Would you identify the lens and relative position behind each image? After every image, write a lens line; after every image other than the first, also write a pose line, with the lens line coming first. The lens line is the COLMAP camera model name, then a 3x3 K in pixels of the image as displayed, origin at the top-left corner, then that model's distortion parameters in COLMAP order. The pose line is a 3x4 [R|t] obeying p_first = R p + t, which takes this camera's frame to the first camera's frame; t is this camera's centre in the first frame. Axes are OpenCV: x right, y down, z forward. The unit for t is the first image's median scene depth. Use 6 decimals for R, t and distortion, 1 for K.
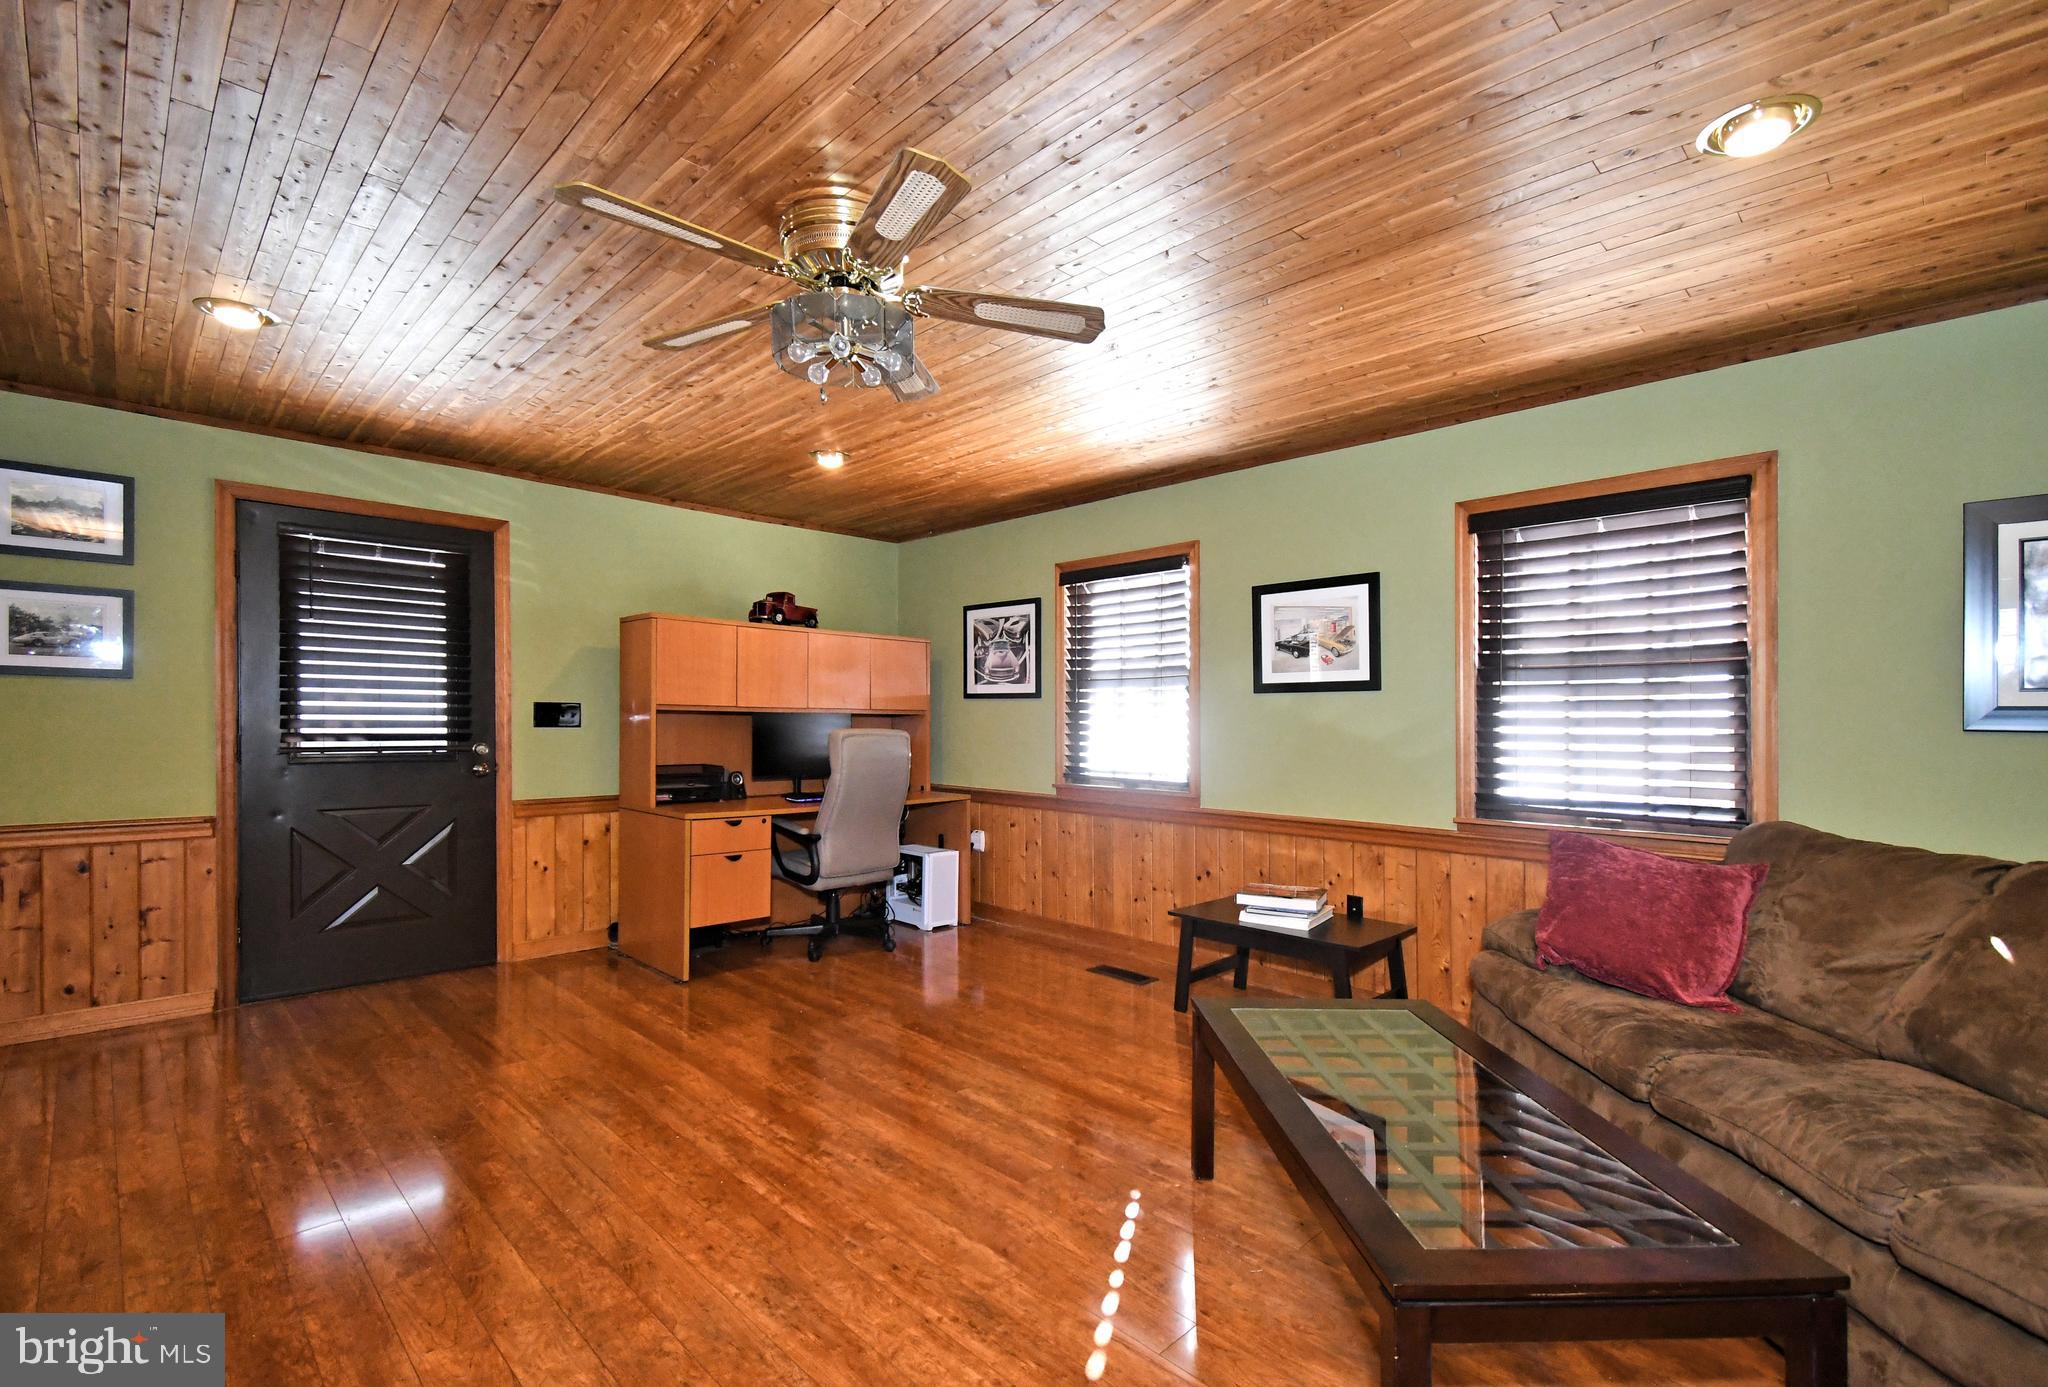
lens RADIAL K [[908.2, 0, 1017.9], [0, 908.2, 704.7], [0, 0, 1]] dist [-0.001248, -0.000119]
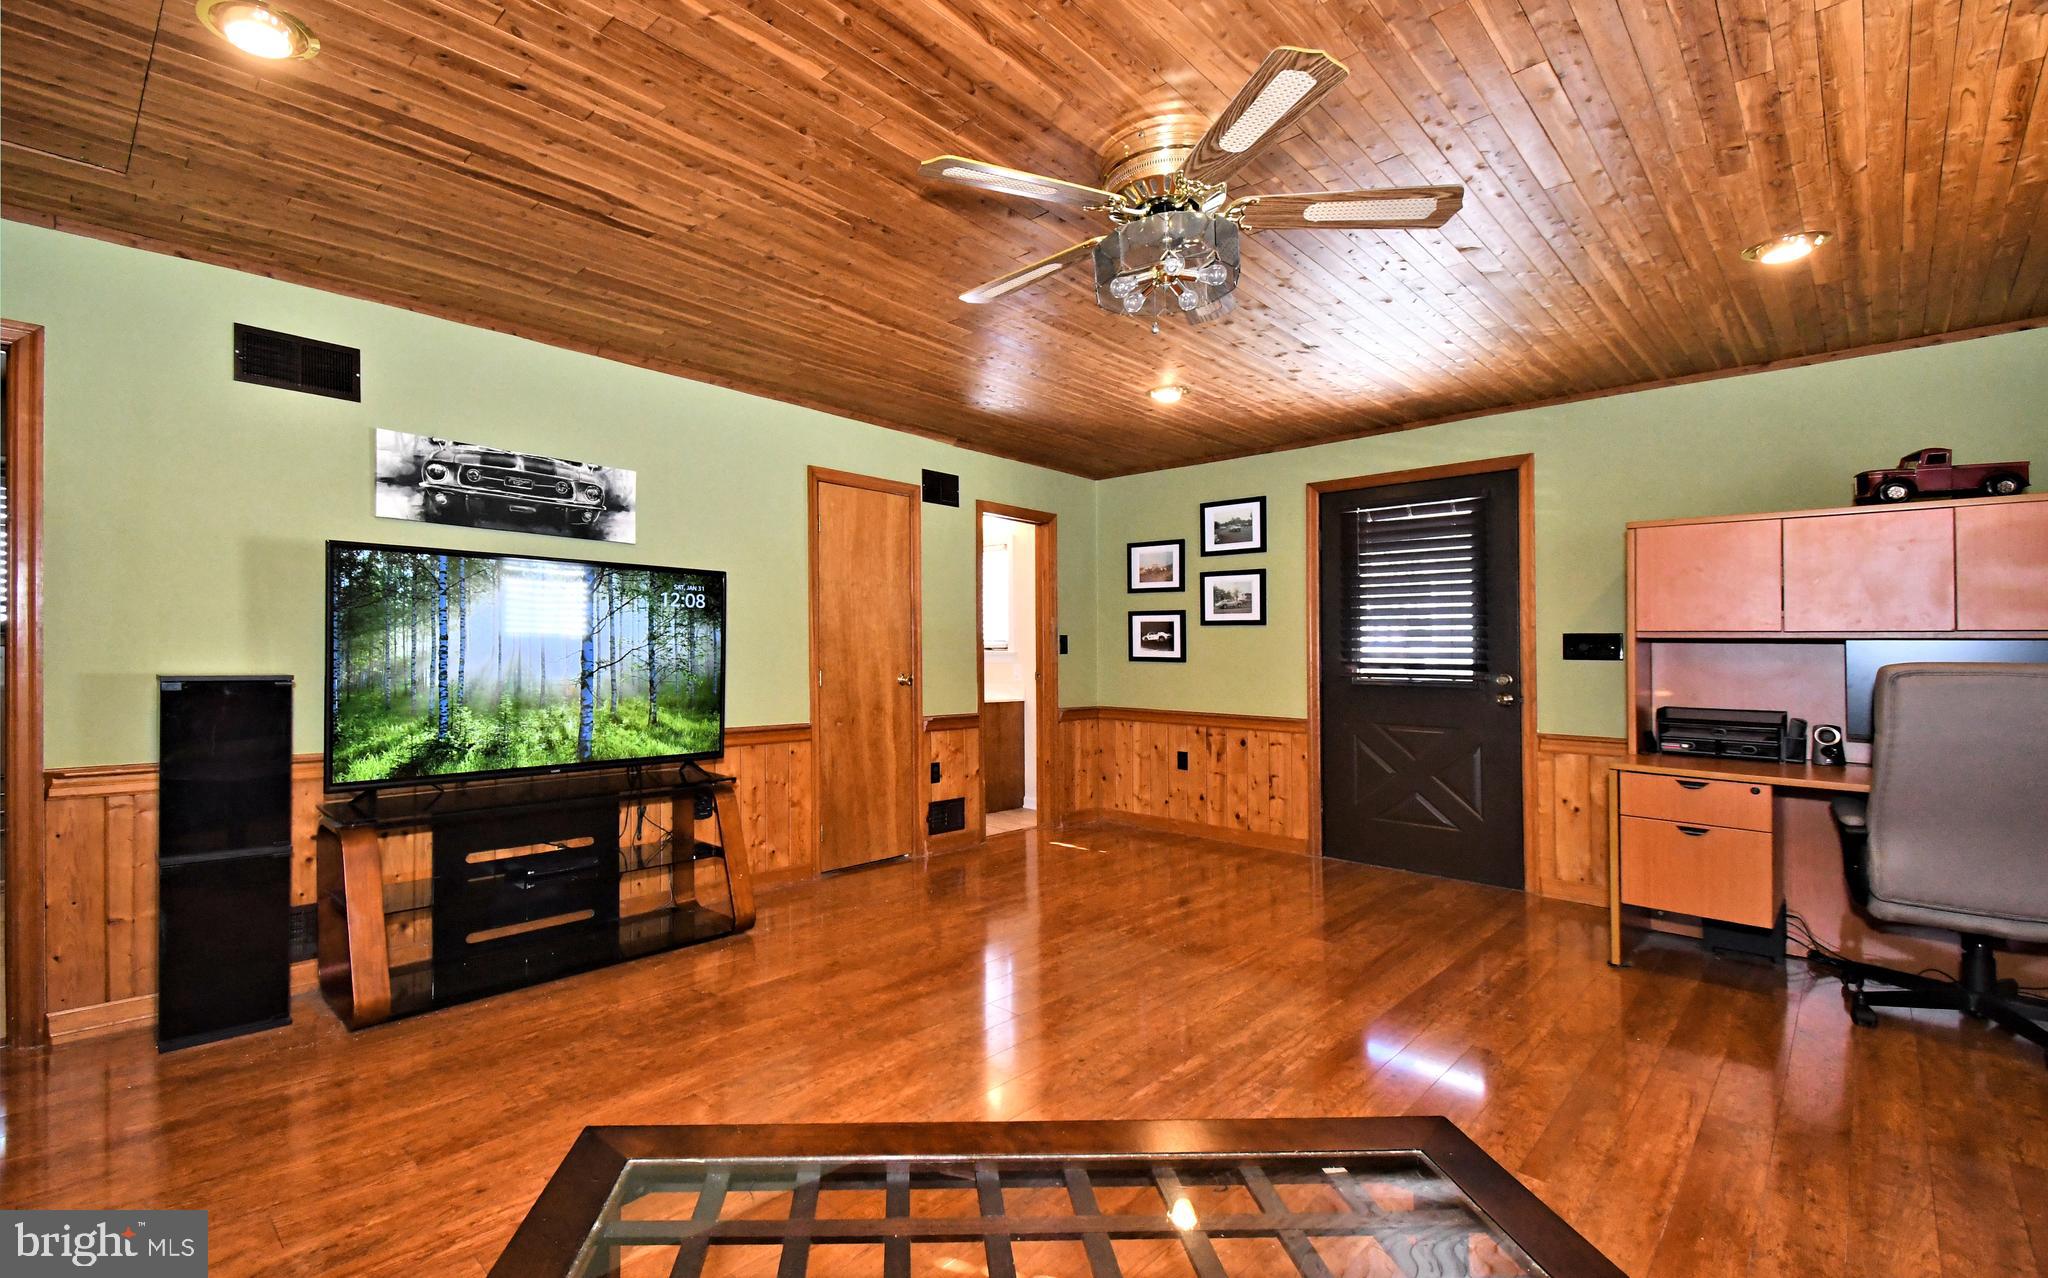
lens RADIAL K [[894.4, 0, 1017.6], [0, 894.4, 651.8], [0, 0, 1]] dist [0.000416, -0.000005]
pose [[0.015724, -0.011050, -0.999815, 0.436868], [0.007899, 0.999909, -0.010927, 0.023873], [0.999845, -0.007725, 0.015810, 0.436545]]
